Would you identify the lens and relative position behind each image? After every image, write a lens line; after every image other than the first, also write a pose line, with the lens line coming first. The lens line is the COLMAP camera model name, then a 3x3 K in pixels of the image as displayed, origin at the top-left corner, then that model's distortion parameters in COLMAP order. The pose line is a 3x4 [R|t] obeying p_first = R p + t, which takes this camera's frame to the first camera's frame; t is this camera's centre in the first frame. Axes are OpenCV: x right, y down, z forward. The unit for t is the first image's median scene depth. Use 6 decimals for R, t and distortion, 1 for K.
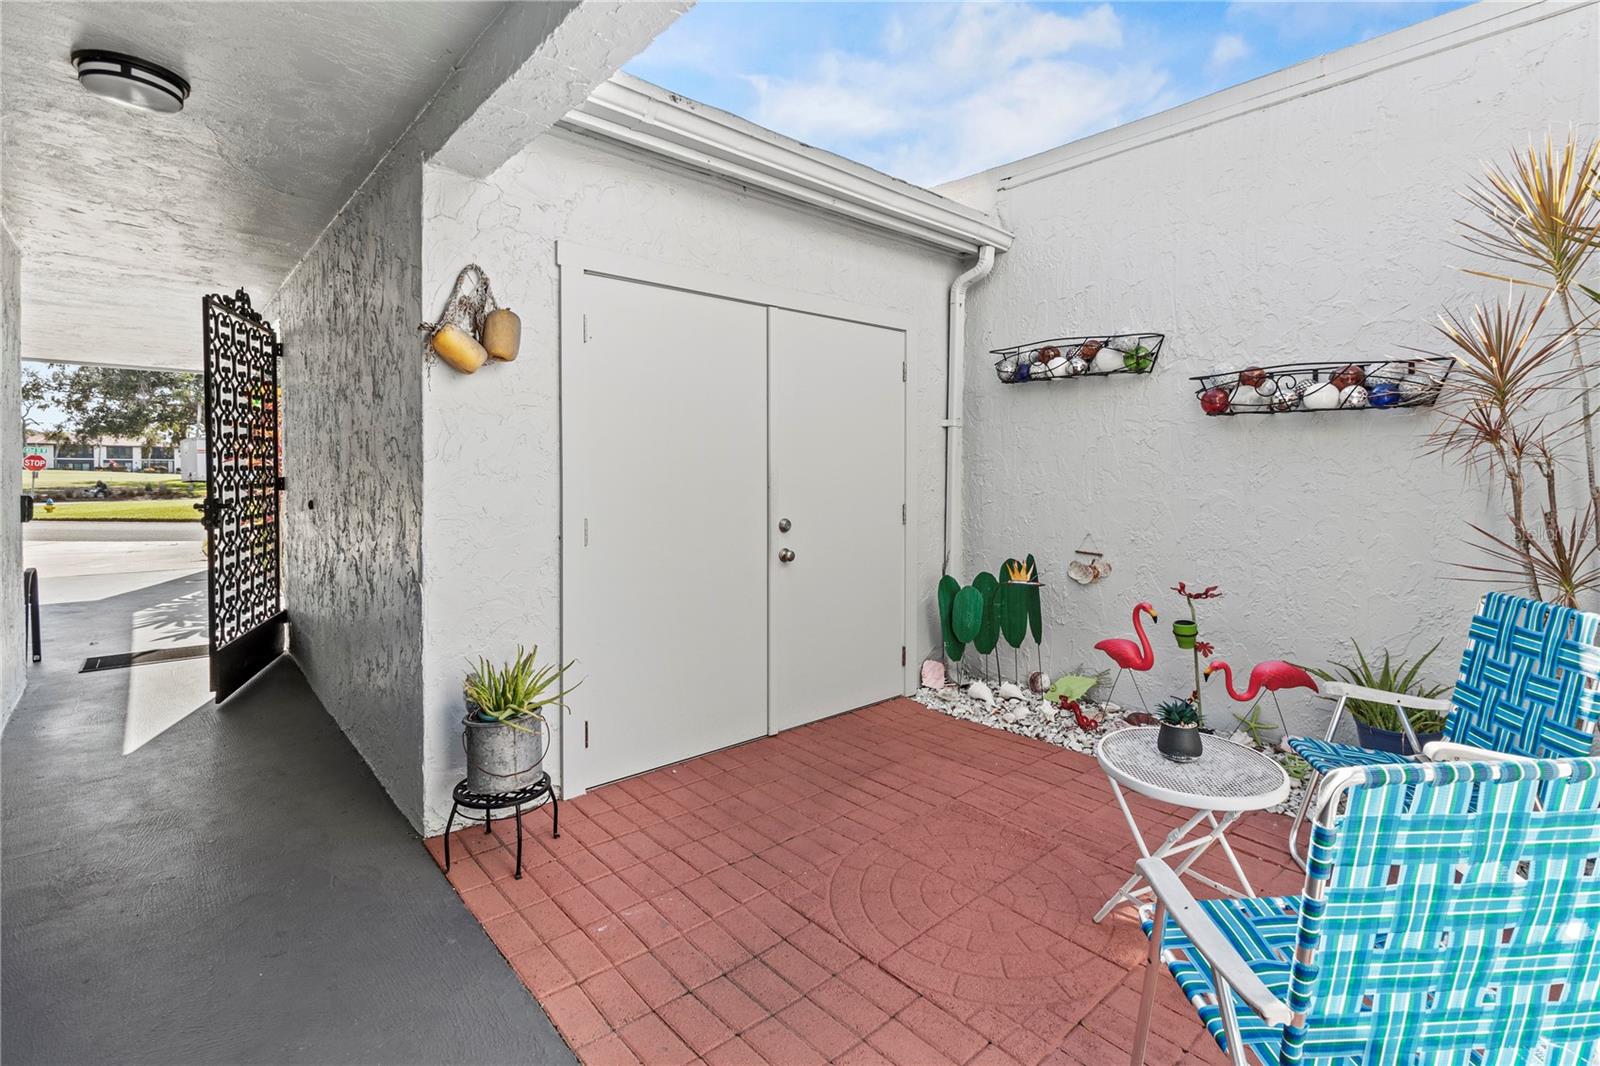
lens RADIAL K [[746.1, 0, 843.3], [0, 746.1, 478.6], [0, 0, 1]] dist [-0.002508, -0.000012]
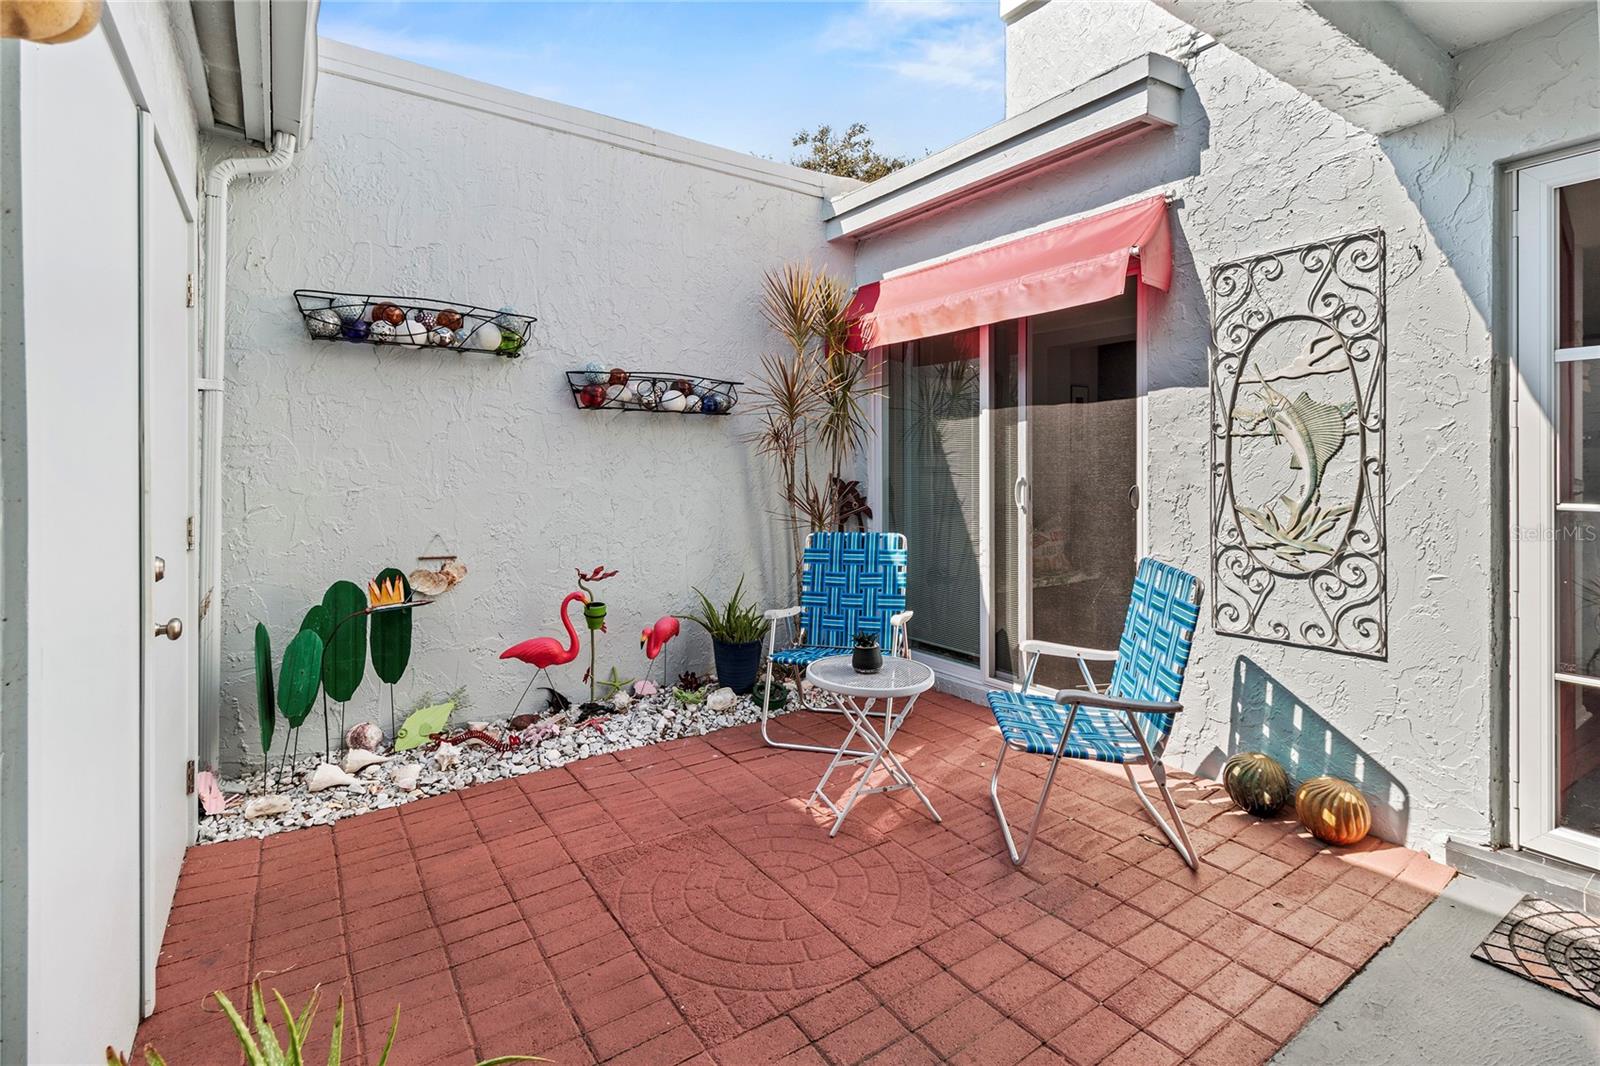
lens RADIAL K [[746.1, 0, 807.9], [0, 746.1, 464.5], [0, 0, 1]] dist [-0.002508, -0.000012]
pose [[0.148084, -0.001093, 0.988974, -0.492238], [0.017921, 0.999838, -0.001579, 0.003308], [-0.988812, 0.017957, 0.148080, 0.501911]]
